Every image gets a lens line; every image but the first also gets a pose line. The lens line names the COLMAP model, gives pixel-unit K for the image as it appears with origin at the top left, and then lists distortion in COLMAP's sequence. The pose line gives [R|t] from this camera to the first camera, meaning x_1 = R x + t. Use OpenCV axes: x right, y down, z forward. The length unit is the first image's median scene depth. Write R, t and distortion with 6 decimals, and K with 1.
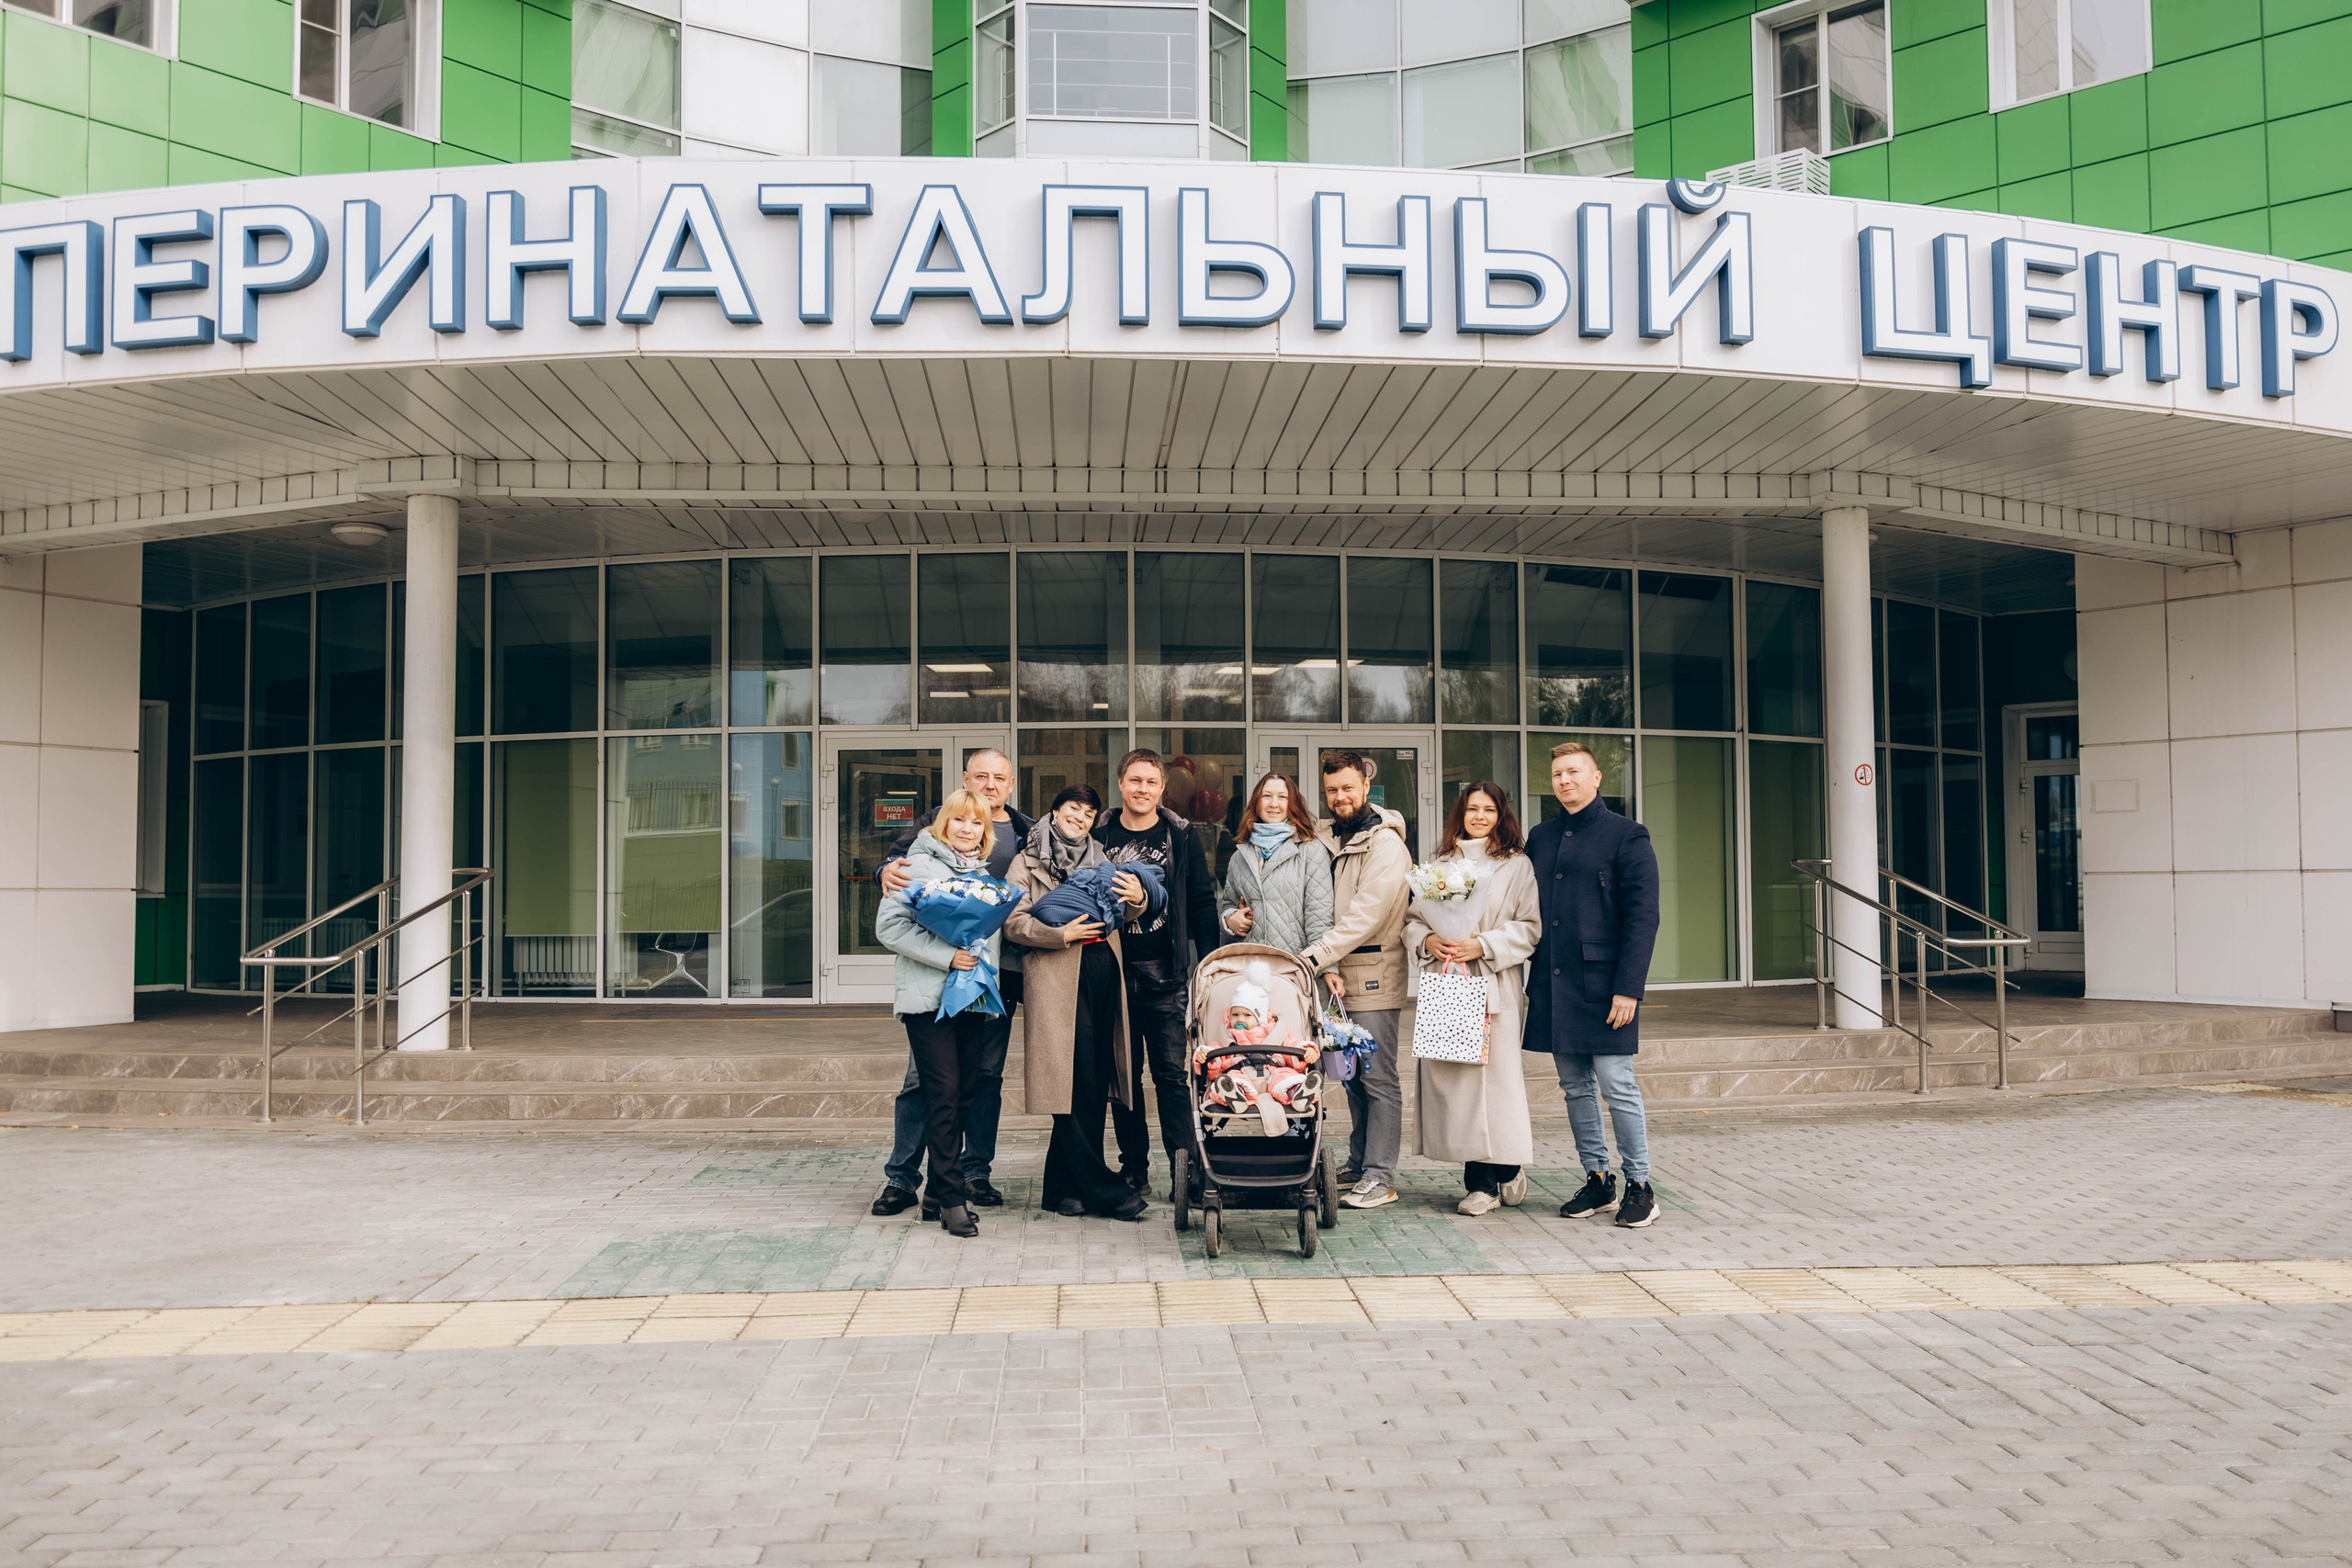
lens RADIAL K [[1934.7, 0, 1176.0], [0, 1934.7, 784.0], [0, 0, 1]] dist [0.001165, 0.000758]
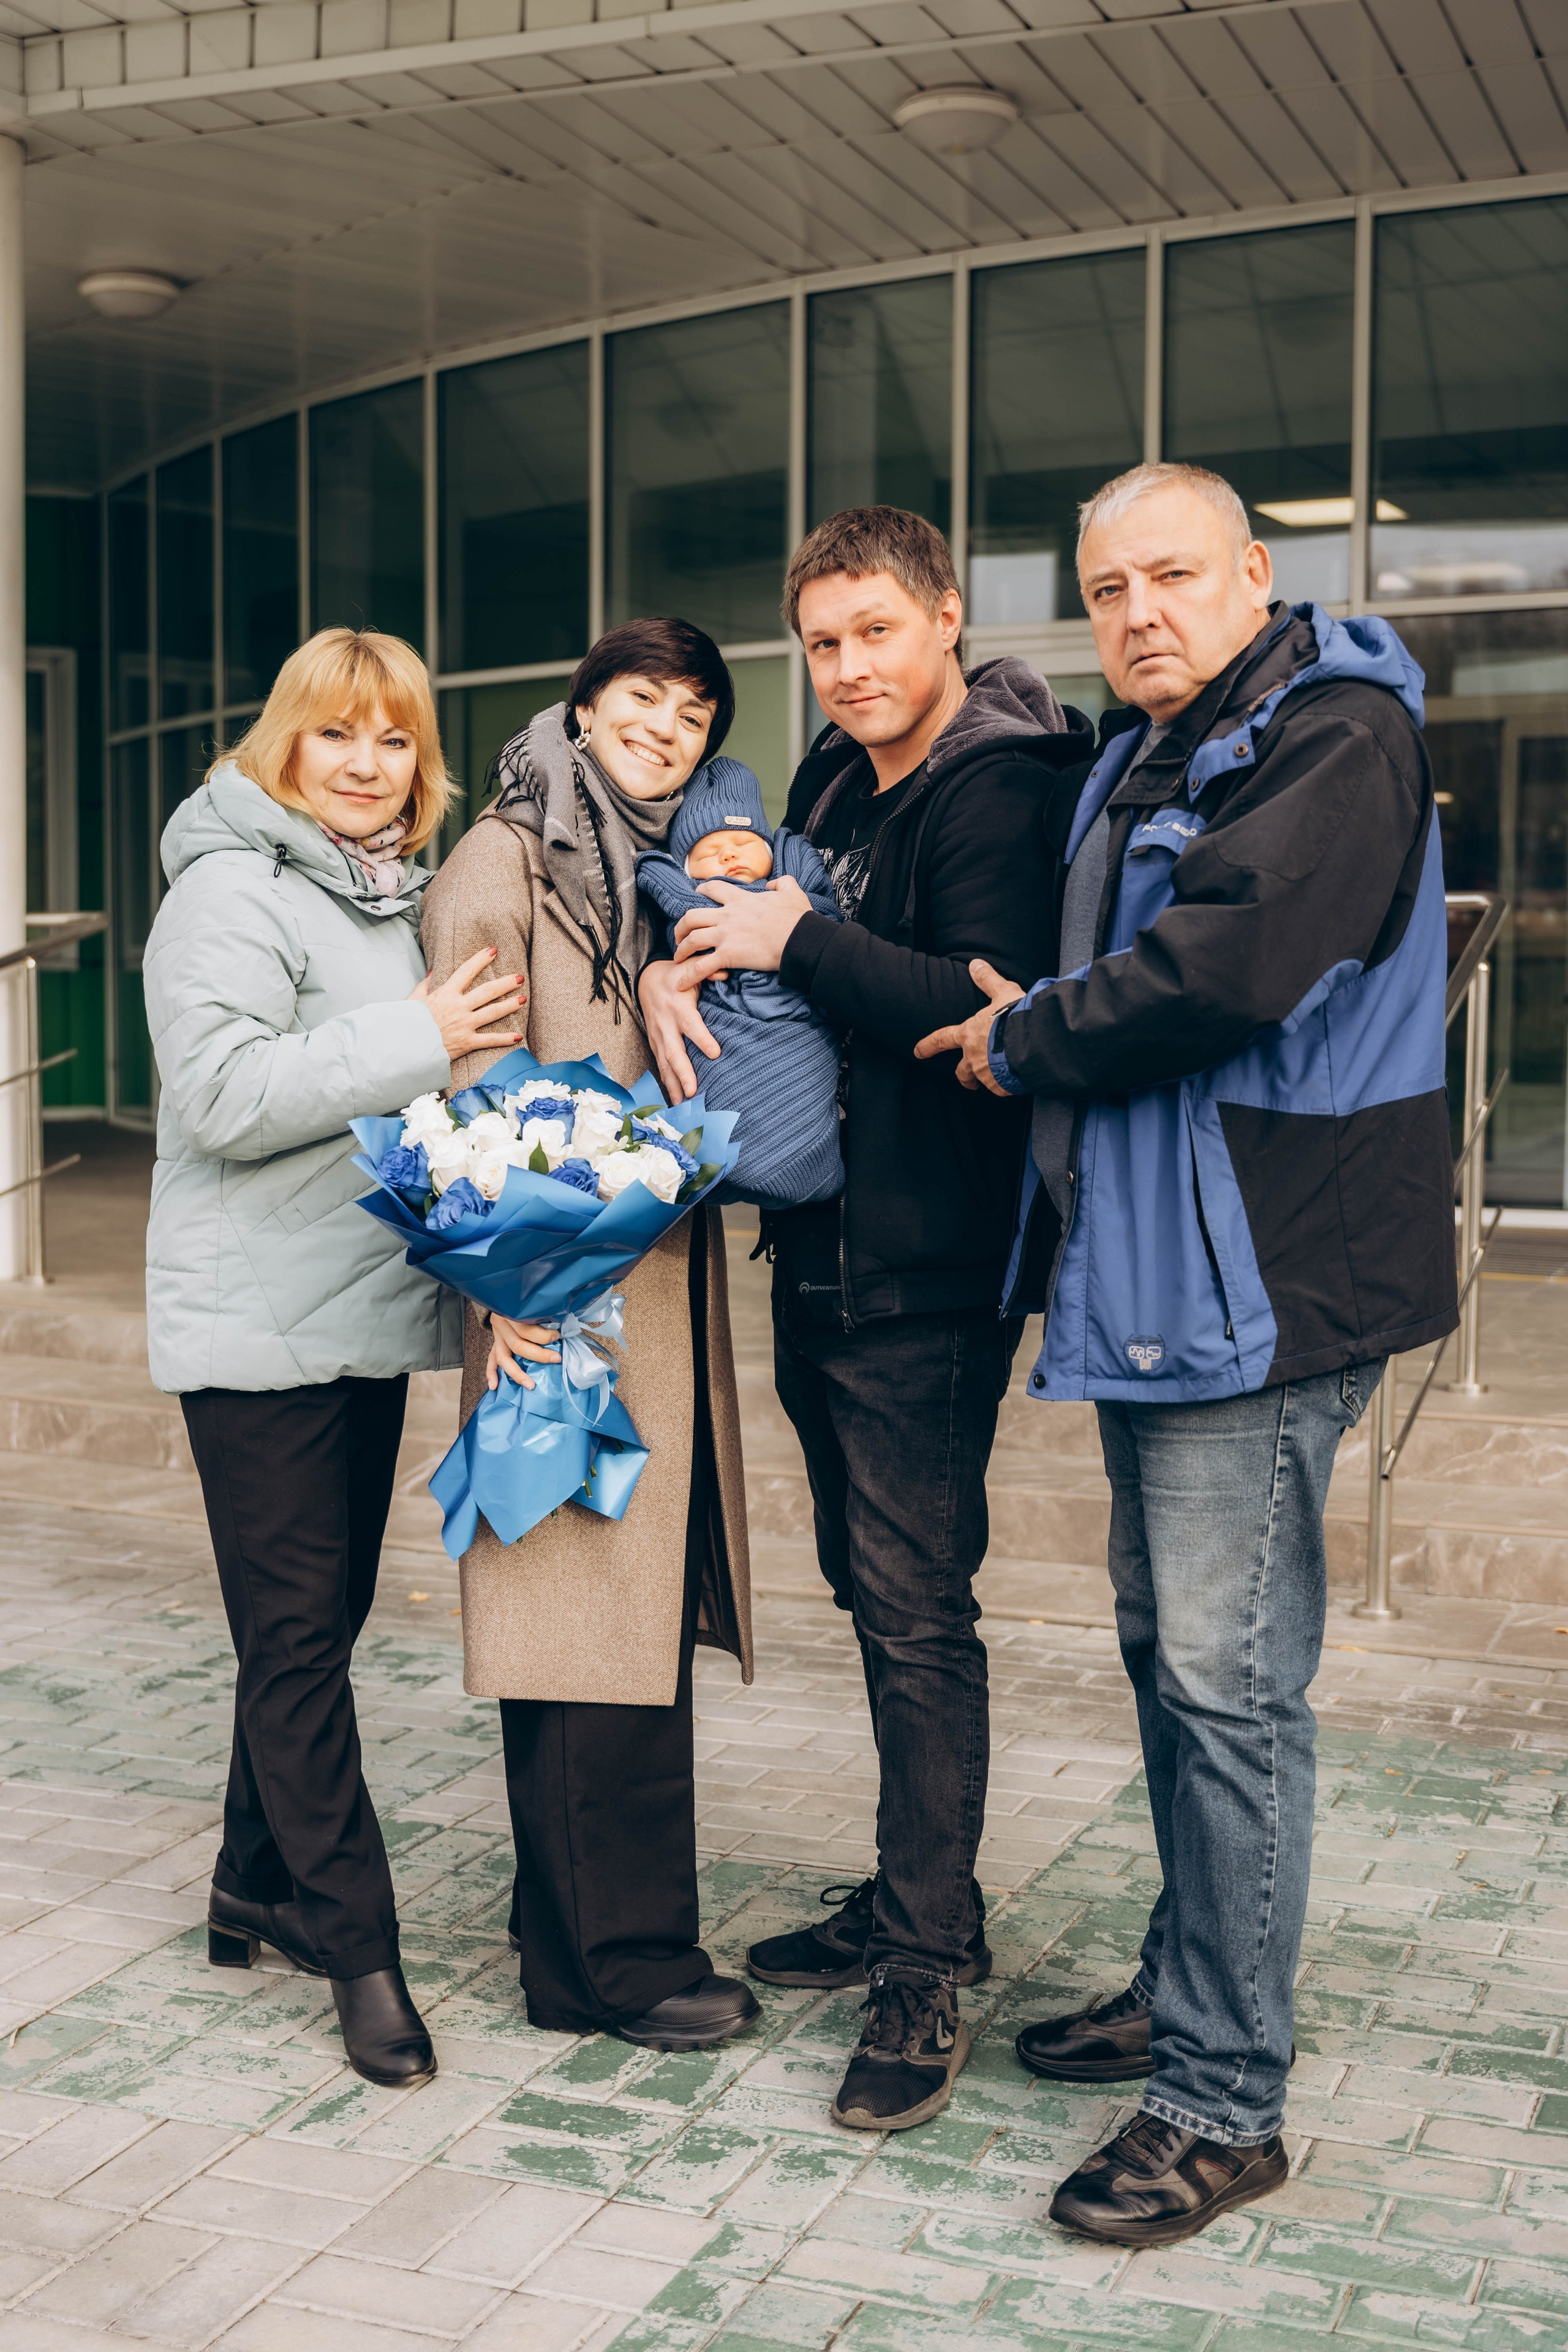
lens RADIAL K [[2853.0, 0, 785.0], [0, 2853.0, 1117.0], [0, 0, 1]] dist [0.028288, 0.032922]
pose [[0.907970, 0.028715, -0.418050, 0.104278], [0.016374, 0.994456, 0.103871, 0.023150], [0.418715, -0.101157, 0.902466, 0.423290]]
